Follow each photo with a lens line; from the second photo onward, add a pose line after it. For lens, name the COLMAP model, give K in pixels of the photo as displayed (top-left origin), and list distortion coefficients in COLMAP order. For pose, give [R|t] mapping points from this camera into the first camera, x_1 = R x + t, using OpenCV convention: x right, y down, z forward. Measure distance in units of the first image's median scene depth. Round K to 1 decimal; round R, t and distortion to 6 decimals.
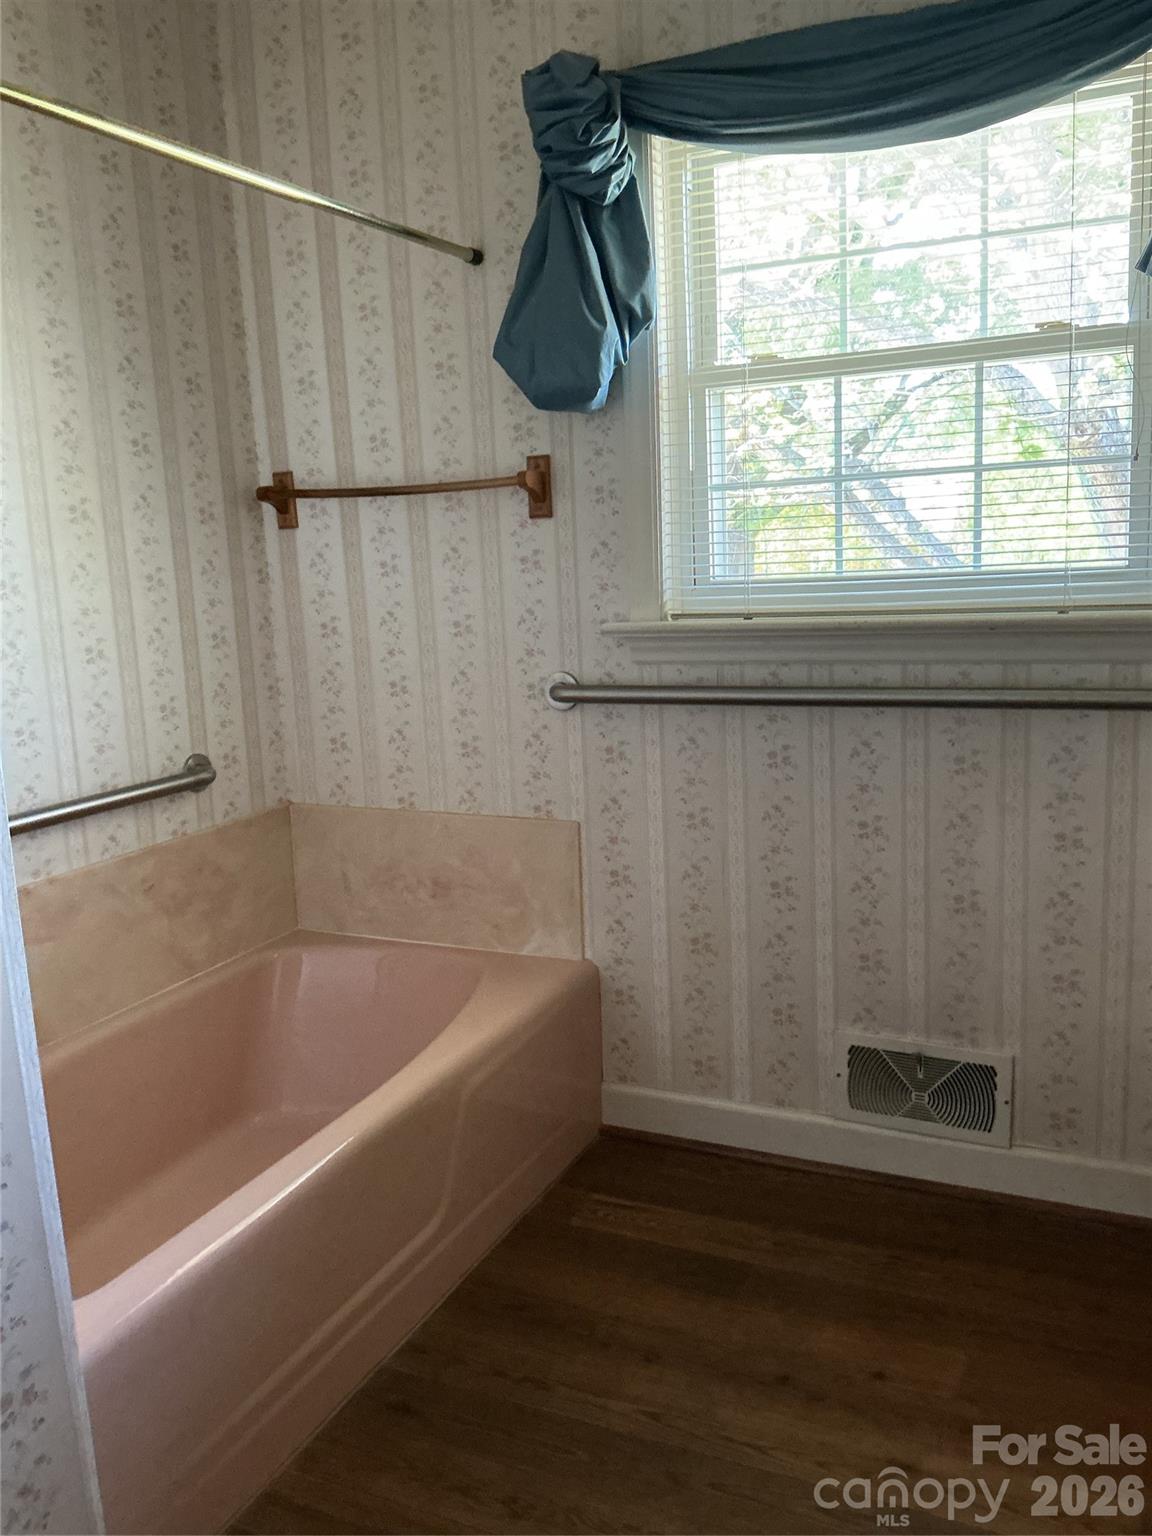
lens RADIAL K [[1263.7, 0, 576.0], [0, 1263.7, 768.0], [0, 0, 1]] dist [0.129371, -0.284182]
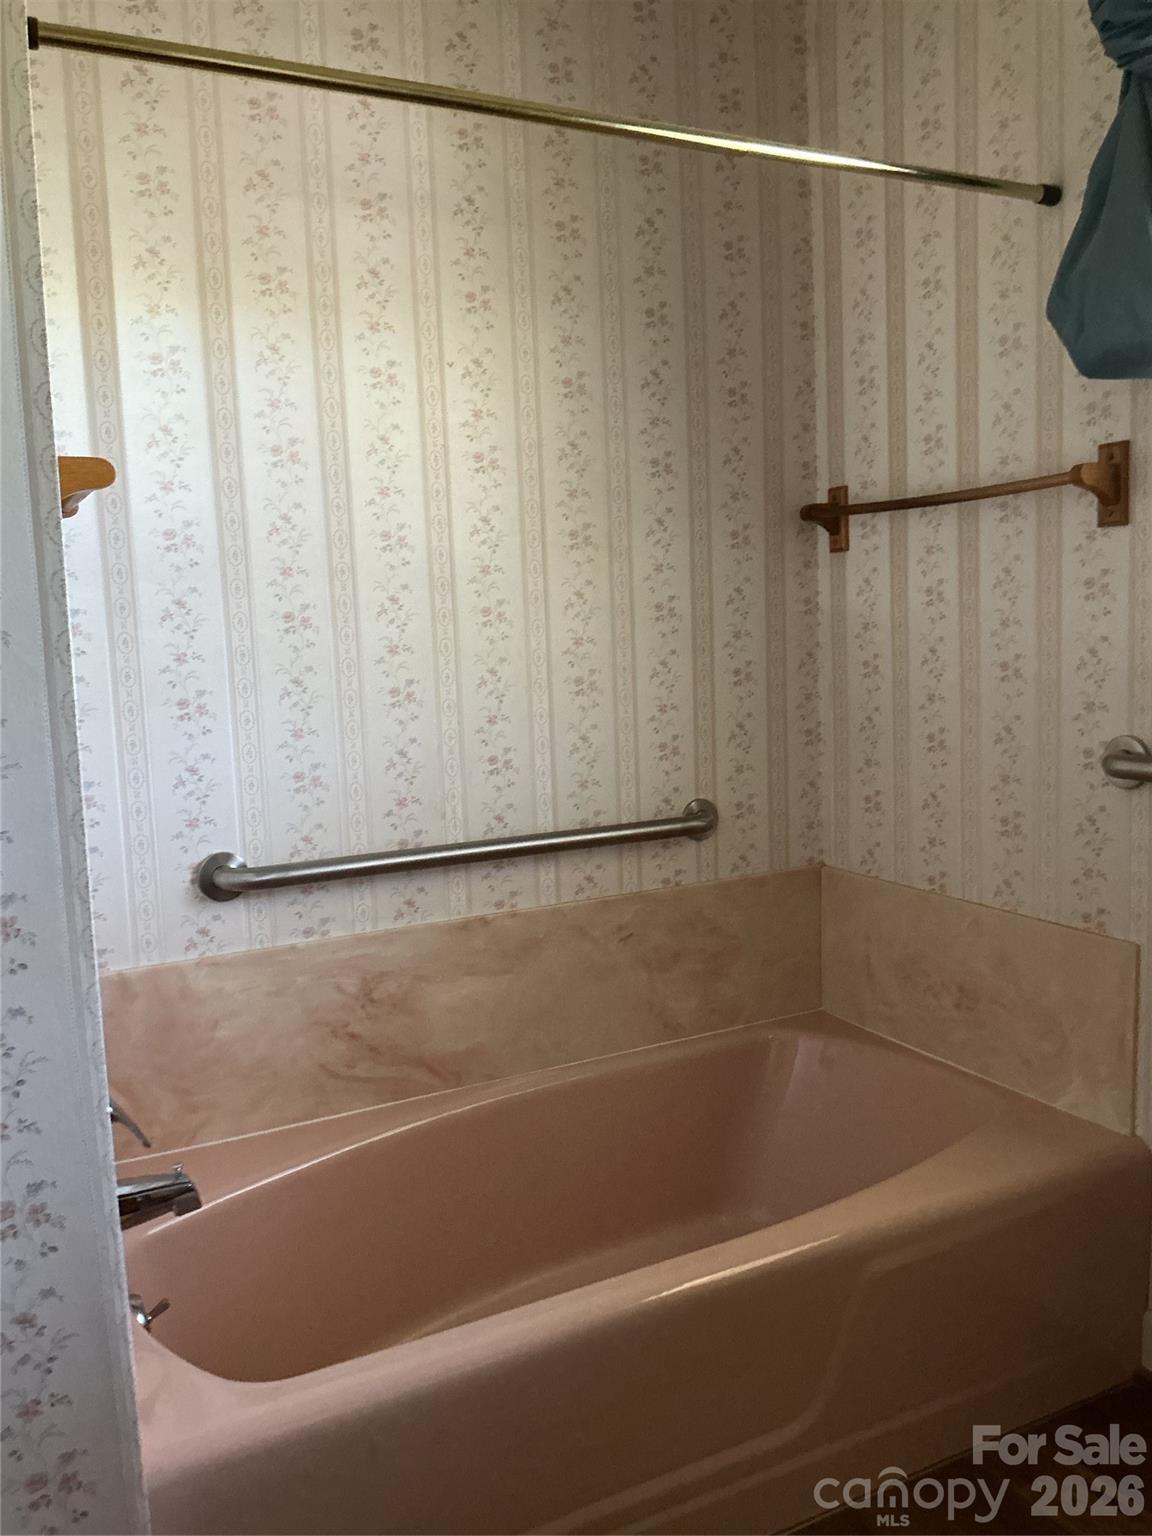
lens RADIAL K [[1263.7, 0, 576.0], [0, 1263.7, 768.0], [0, 0, 1]] dist [0.129371, -0.284182]
pose [[0.797726, 0.083454, -0.597217, 0.172391], [-0.101810, 0.994799, 0.003020, -0.026856], [0.594363, 0.058394, 0.802074, 0.218177]]
